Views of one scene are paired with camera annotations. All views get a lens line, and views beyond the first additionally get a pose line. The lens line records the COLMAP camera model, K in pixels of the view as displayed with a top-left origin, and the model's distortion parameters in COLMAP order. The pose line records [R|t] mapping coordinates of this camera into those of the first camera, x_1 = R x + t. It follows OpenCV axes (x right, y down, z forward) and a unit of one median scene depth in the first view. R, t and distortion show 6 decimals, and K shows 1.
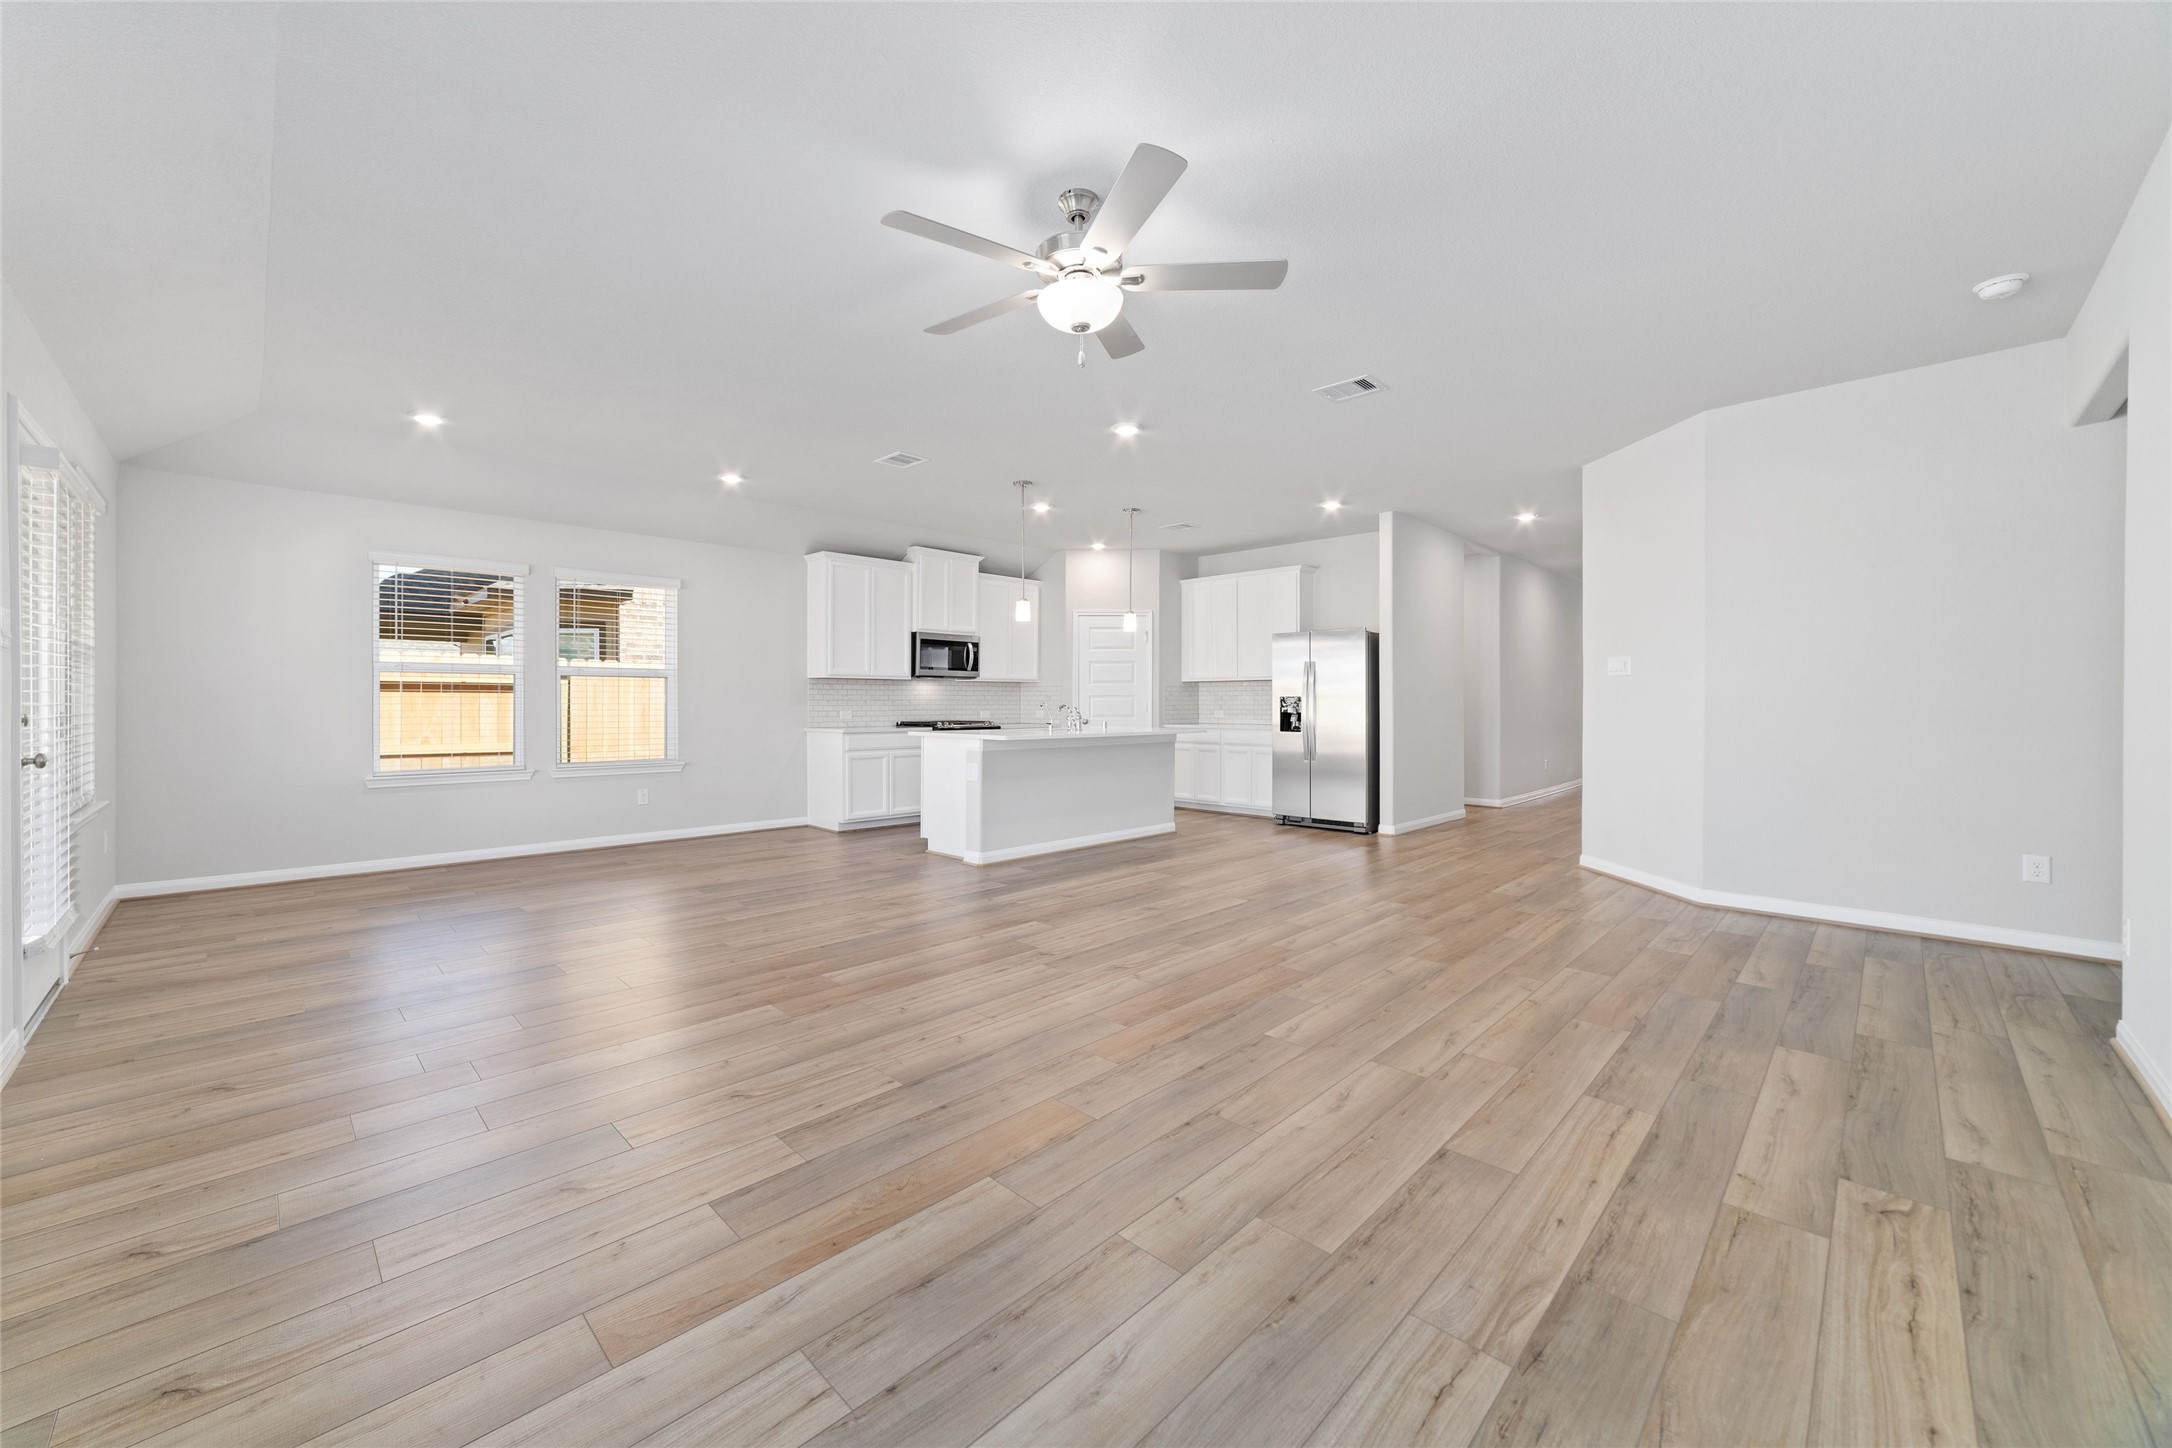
lens RADIAL K [[827.6, 0, 1055.1], [0, 827.6, 703.3], [0, 0, 1]] dist [-0.026055, 0.007068]
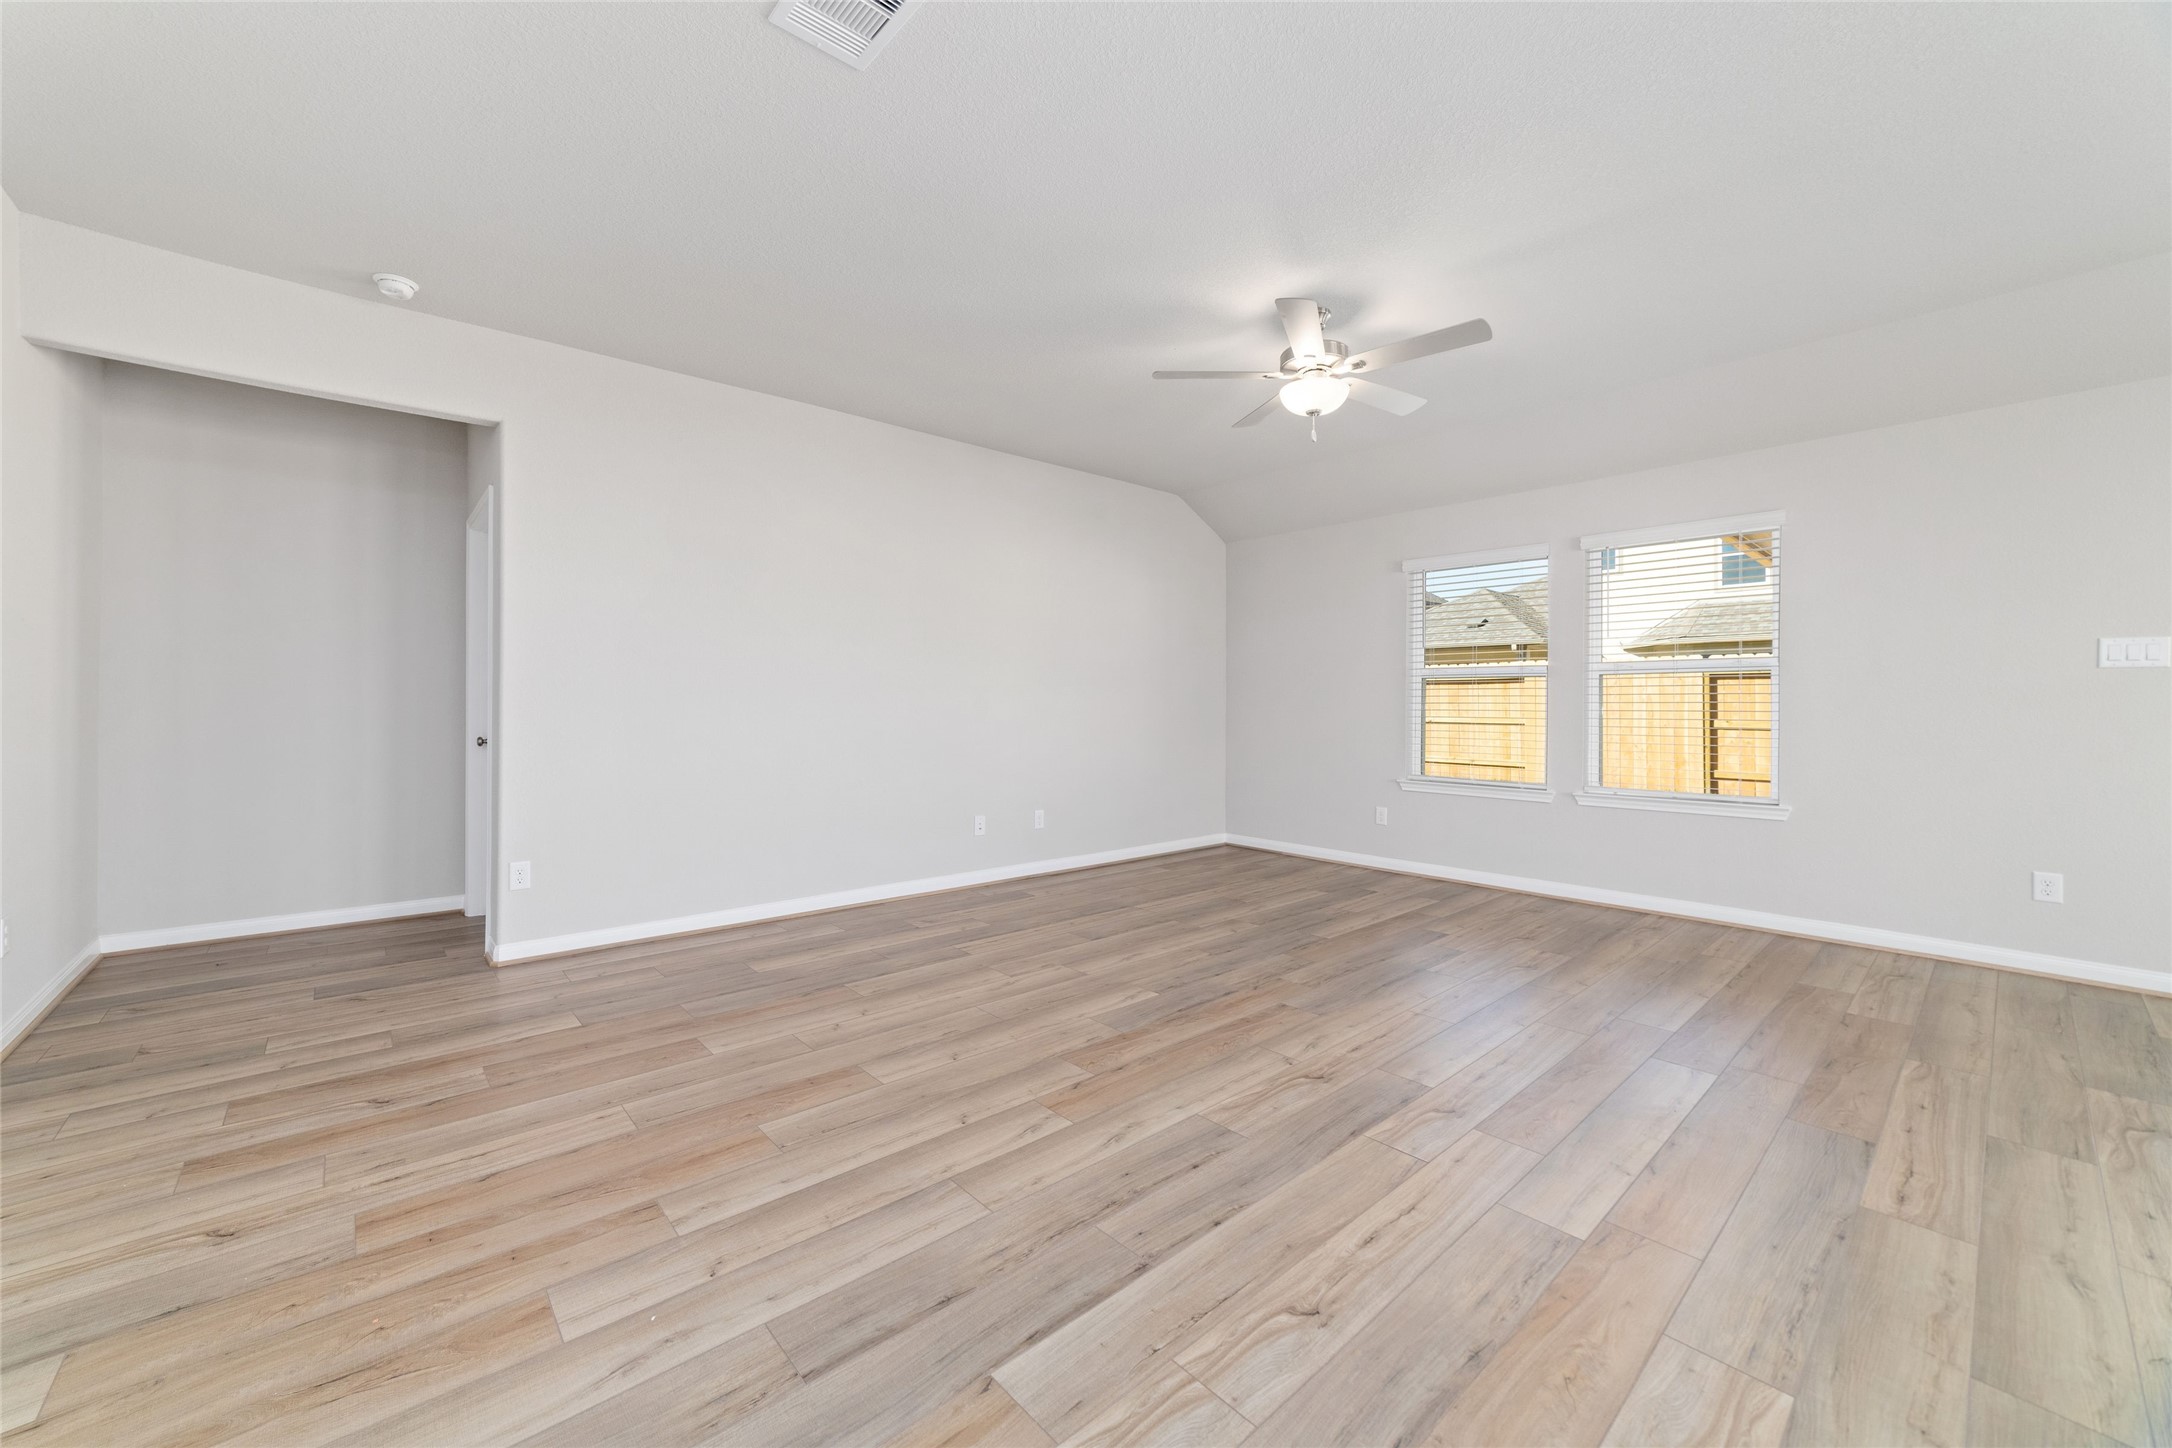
lens RADIAL K [[827.6, 0, 1055.1], [0, 827.6, 703.3], [0, 0, 1]] dist [-0.026055, 0.007068]
pose [[-0.997761, -0.004612, 0.066714, 0.297310], [-0.004701, 0.999988, -0.001188, -0.002814], [-0.066707, -0.001499, -0.997771, 1.984528]]
